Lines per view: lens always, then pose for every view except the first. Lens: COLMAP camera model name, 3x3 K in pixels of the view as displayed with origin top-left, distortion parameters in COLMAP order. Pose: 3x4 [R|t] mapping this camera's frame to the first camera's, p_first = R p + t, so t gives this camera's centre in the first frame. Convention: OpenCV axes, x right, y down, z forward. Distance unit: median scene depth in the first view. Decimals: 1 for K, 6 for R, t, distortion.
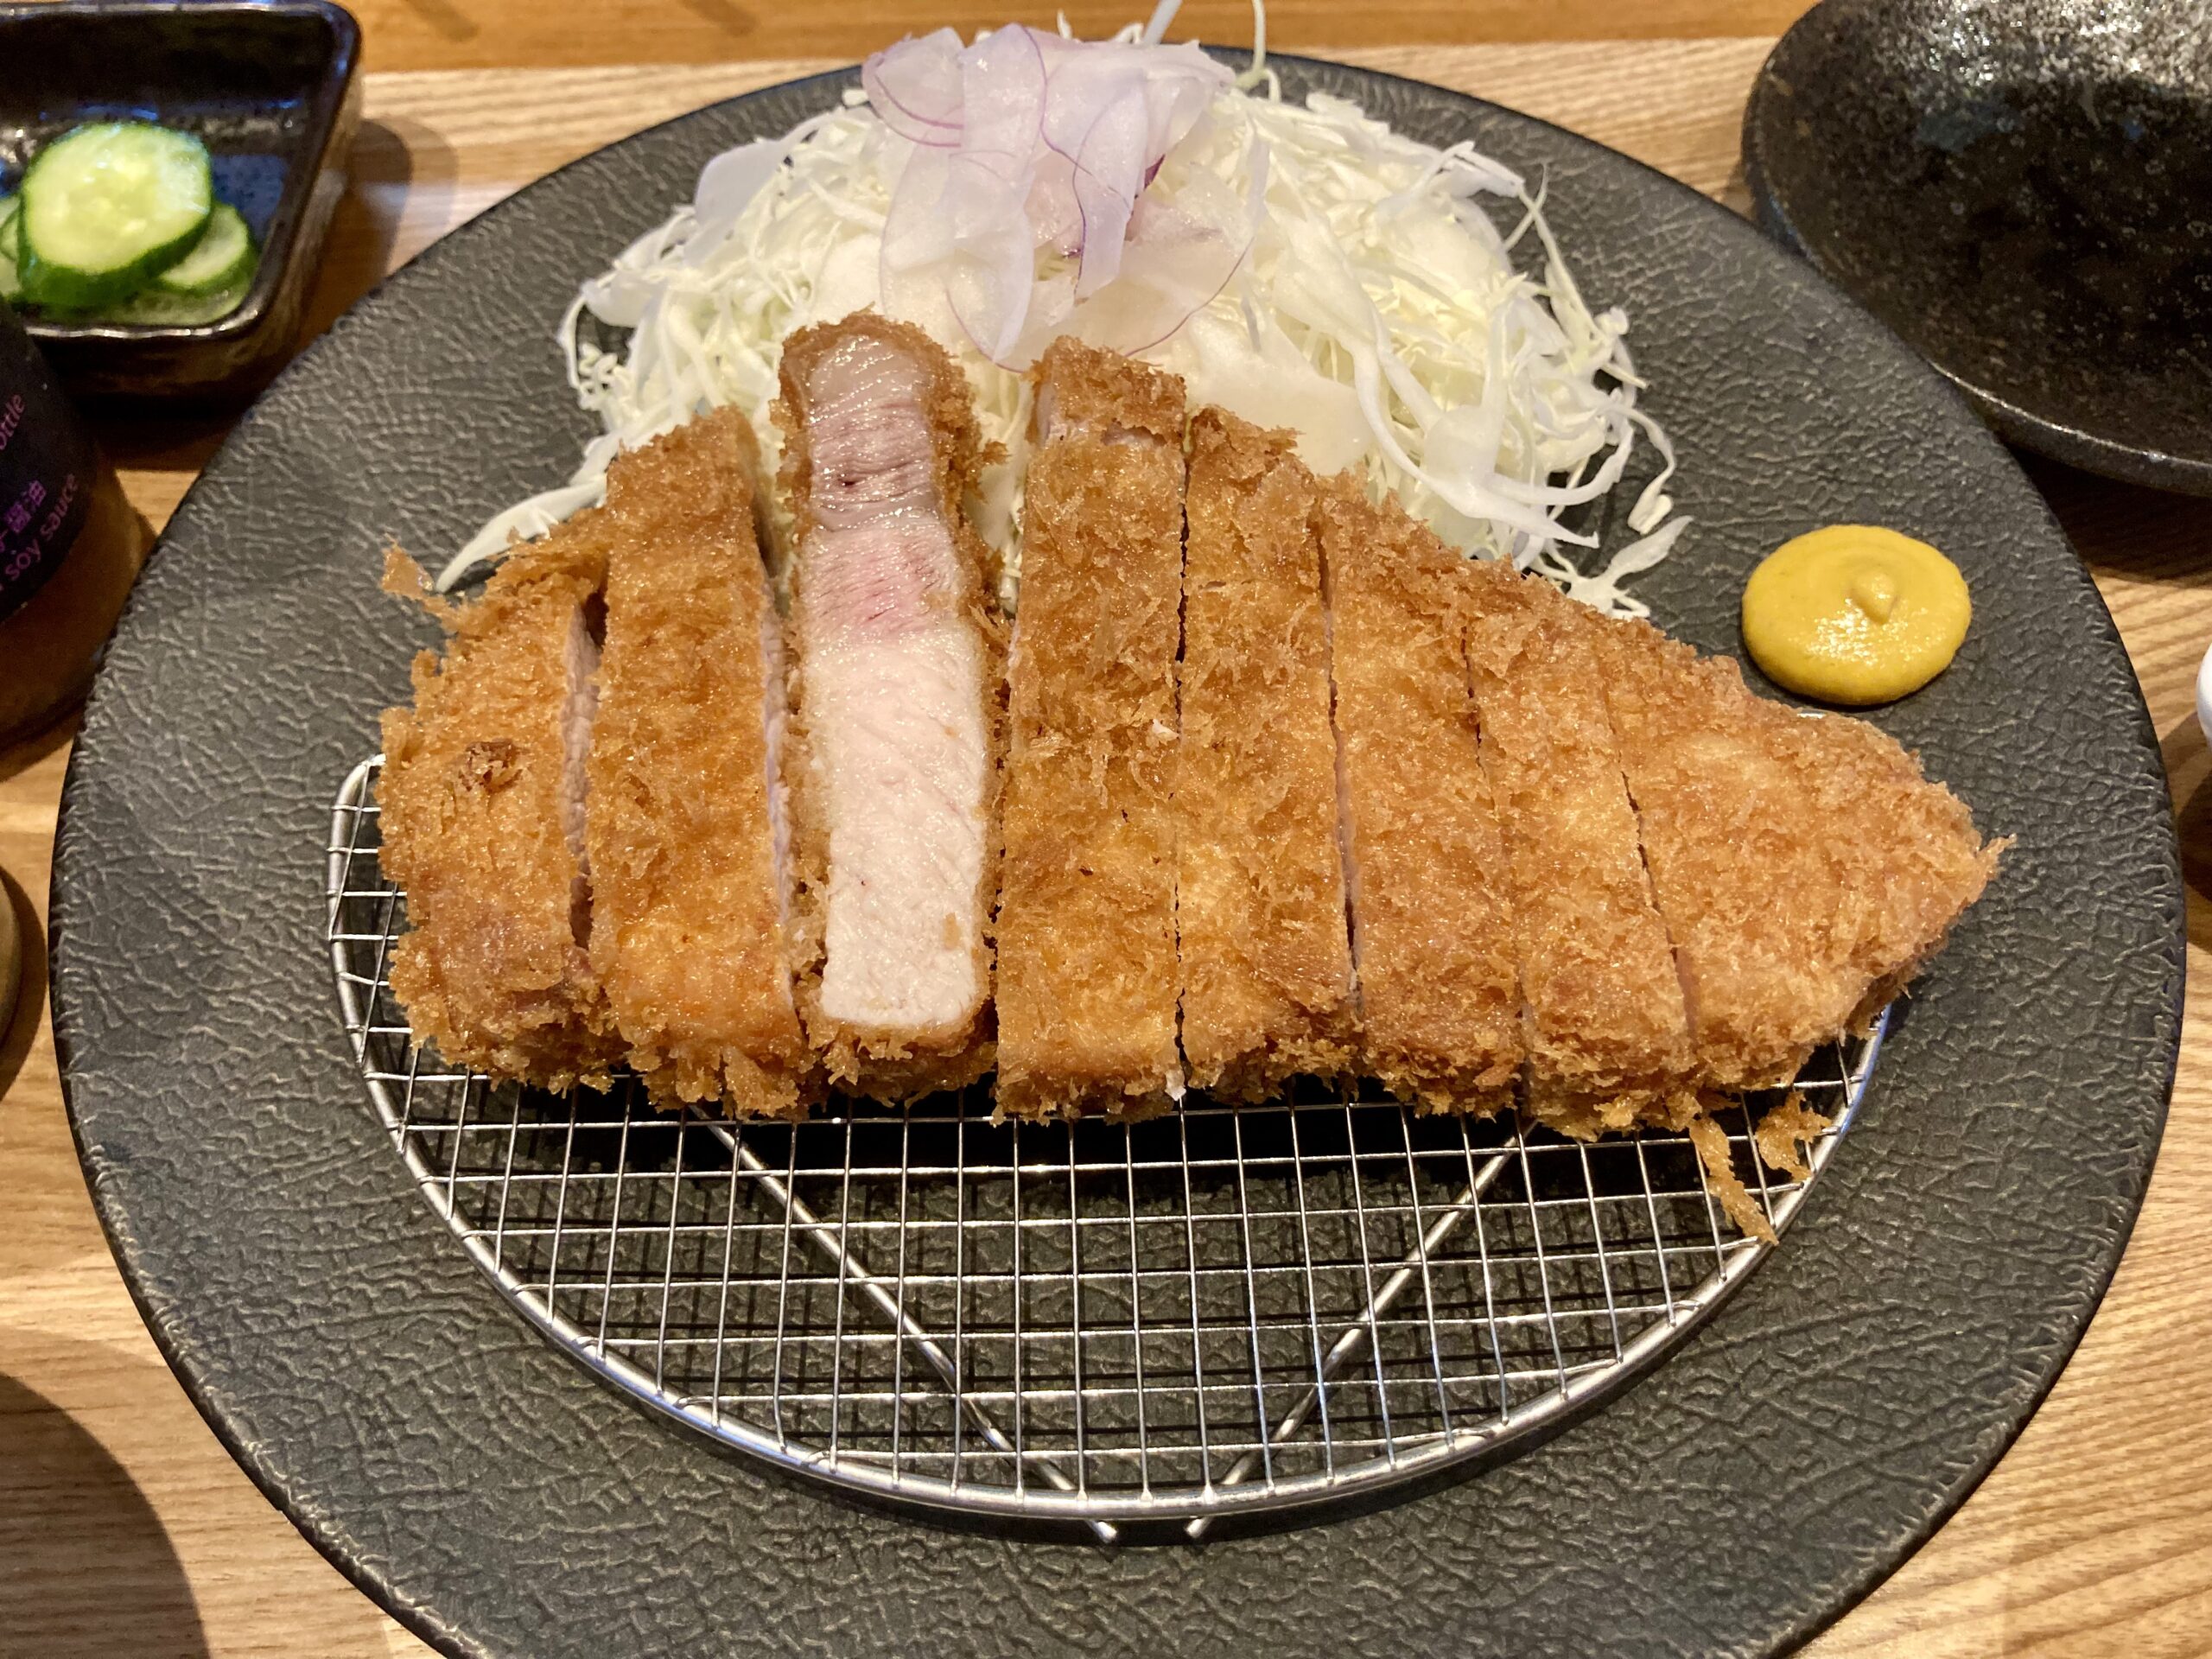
lens RADIAL K [[1840.3, 0, 1106.0], [0, 1840.3, 829.5], [0, 0, 1]] dist [-0.001612, -0.018583]
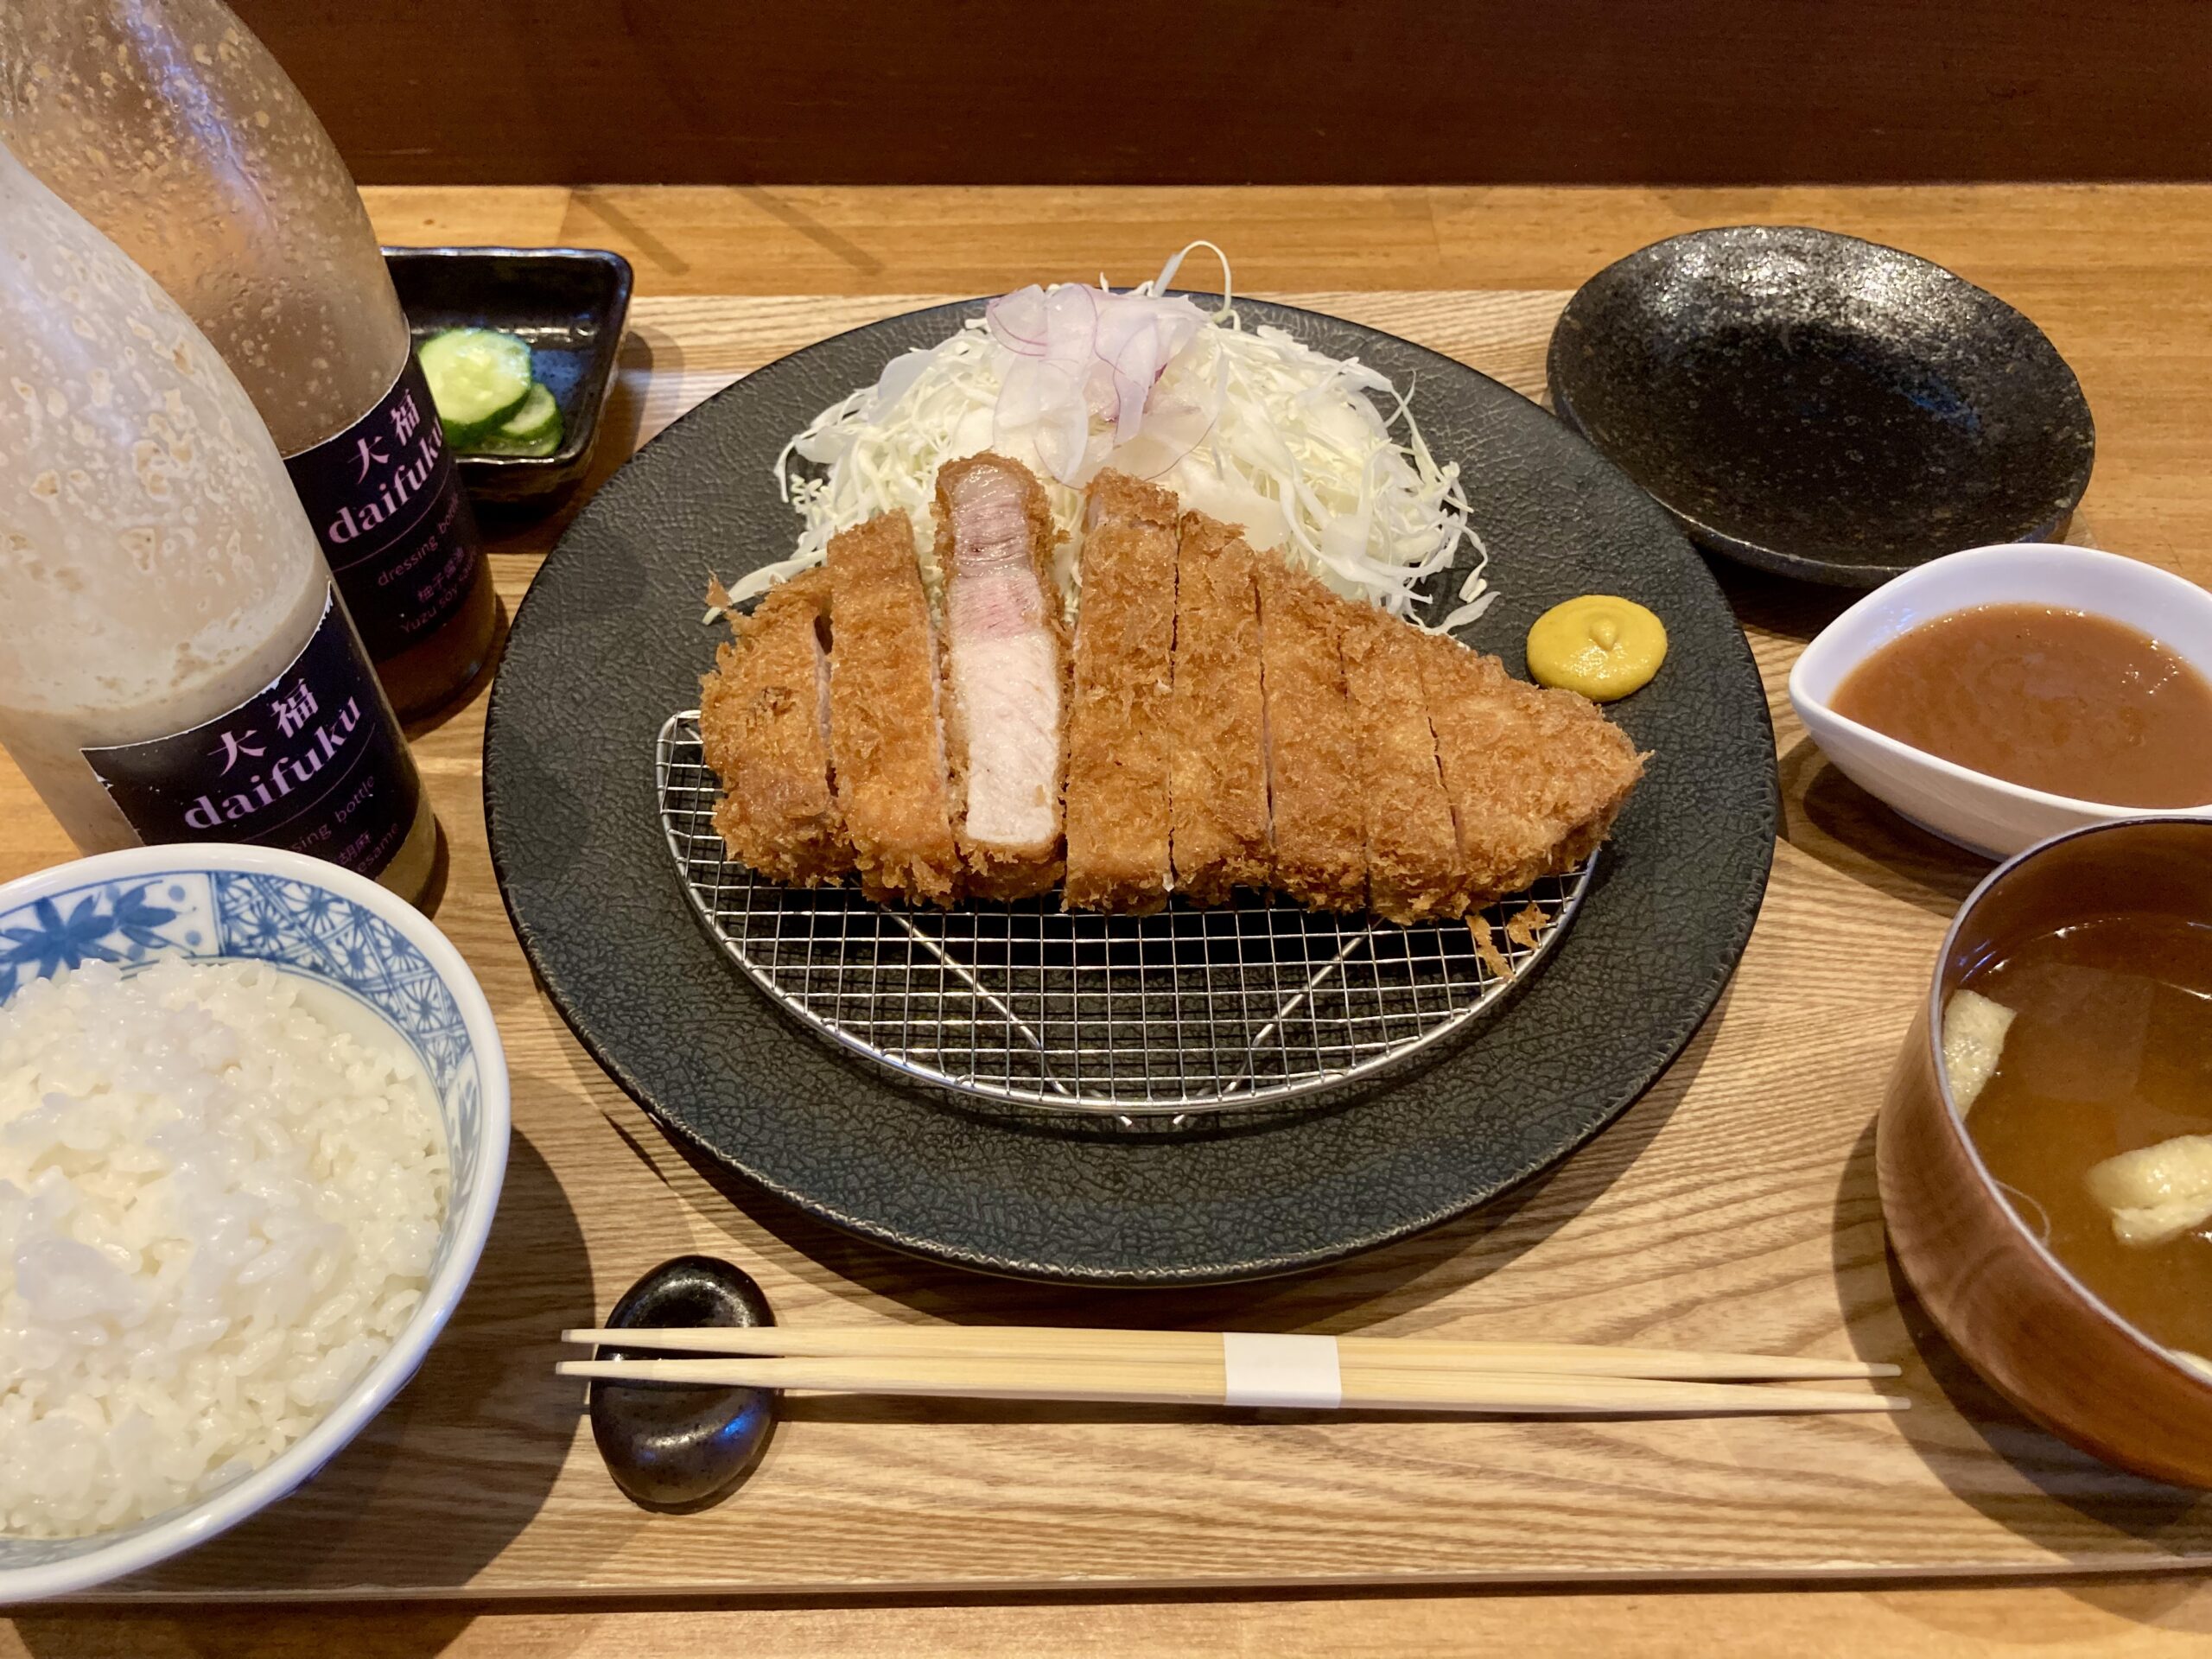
lens RADIAL K [[1803.9, 0, 1106.0], [0, 1803.9, 829.5], [0, 0, 1]] dist [0.114984, -0.417832]
pose [[0.999872, 0.014973, 0.005641, -0.029360], [-0.014352, 0.995135, -0.097468, 0.238632], [-0.007073, 0.097375, 0.995223, -0.661298]]
